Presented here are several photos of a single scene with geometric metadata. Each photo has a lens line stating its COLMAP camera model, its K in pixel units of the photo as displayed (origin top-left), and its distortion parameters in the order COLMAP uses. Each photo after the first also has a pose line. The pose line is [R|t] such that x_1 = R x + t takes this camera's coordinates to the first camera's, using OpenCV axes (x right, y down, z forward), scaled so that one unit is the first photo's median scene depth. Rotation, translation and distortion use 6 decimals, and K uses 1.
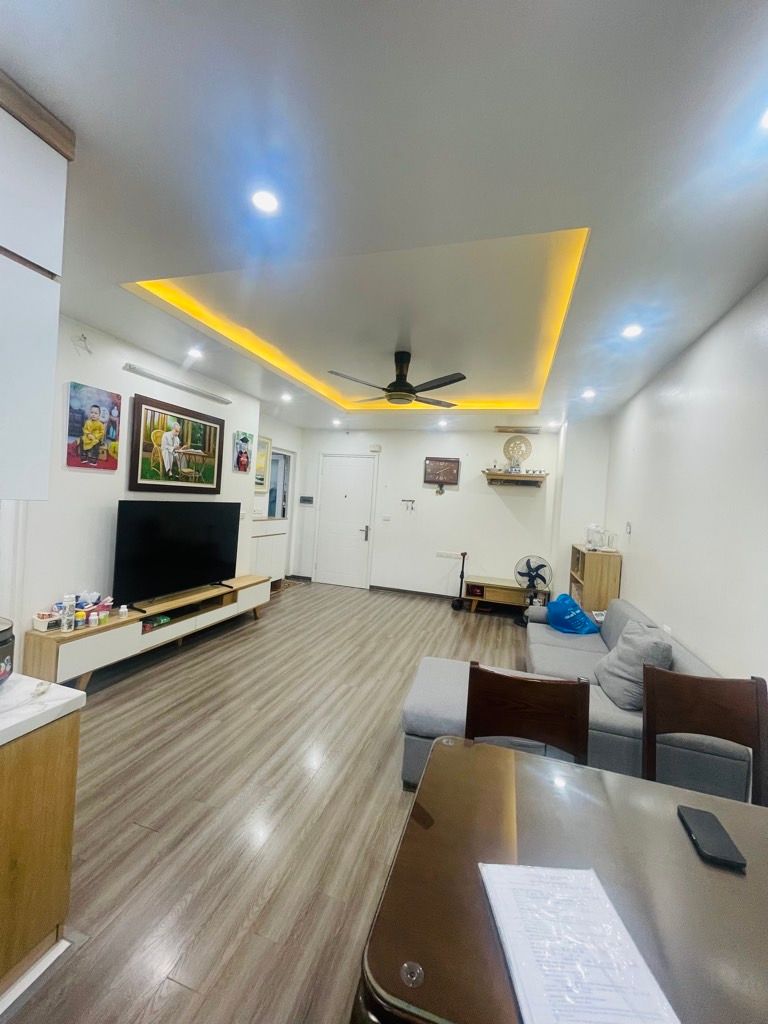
lens RADIAL K [[410.9, 0, 384.2], [0, 410.9, 506.2], [0, 0, 1]] dist [-0.009333, -0.000202]
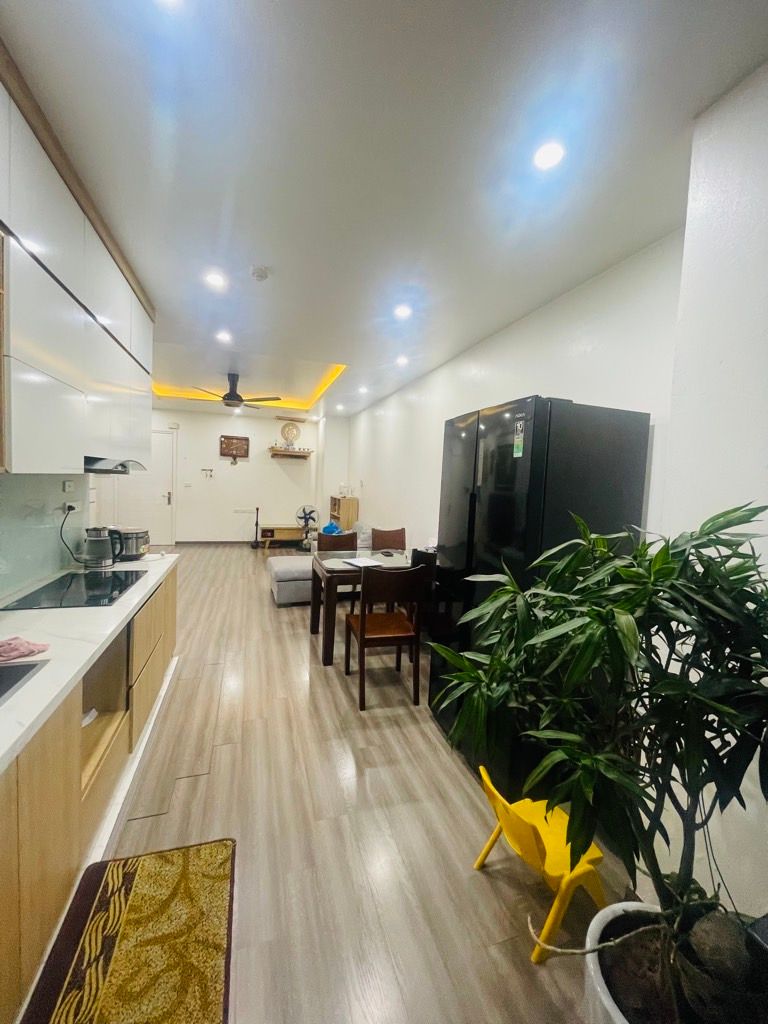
lens RADIAL K [[411.3, 0, 384.0], [0, 411.3, 512.0], [0, 0, 1]] dist [0.002089, -0.000063]
pose [[0.817534, -0.072726, 0.571270, -0.344014], [0.018040, 0.994741, 0.100819, -0.004083], [-0.575598, -0.072118, 0.814547, -0.511532]]
